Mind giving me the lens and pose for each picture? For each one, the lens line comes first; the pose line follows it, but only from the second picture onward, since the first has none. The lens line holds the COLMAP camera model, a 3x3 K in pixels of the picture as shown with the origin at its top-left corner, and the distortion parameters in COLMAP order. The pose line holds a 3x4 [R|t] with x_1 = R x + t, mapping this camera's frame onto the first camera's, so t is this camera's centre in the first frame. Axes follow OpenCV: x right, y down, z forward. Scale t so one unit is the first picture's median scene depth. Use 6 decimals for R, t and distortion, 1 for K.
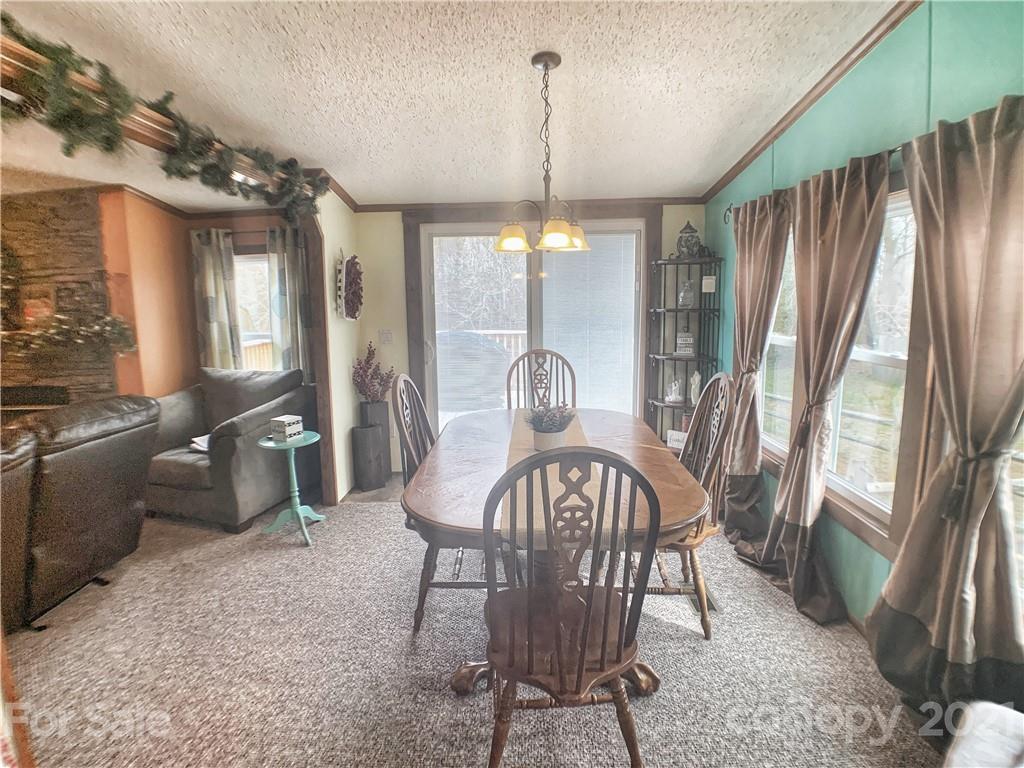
lens RADIAL K [[533.9, 0, 512.0], [0, 533.9, 384.0], [0, 0, 1]] dist [-0.068600, 0.000300]
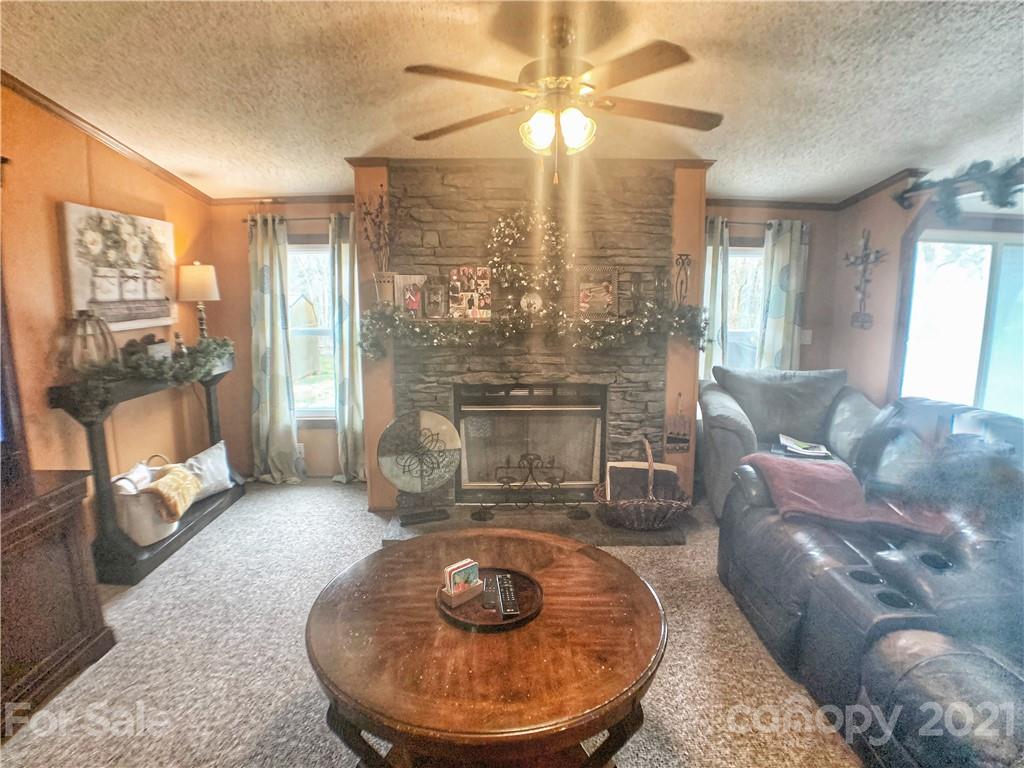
lens RADIAL K [[533.9, 0, 512.0], [0, 533.9, 384.0], [0, 0, 1]] dist [-0.068600, 0.000300]
pose [[0.999276, 0.022488, 0.030692, -0.286099], [-0.022601, 0.999739, 0.003330, 0.001142], [-0.030609, -0.004022, 0.999523, 0.023138]]
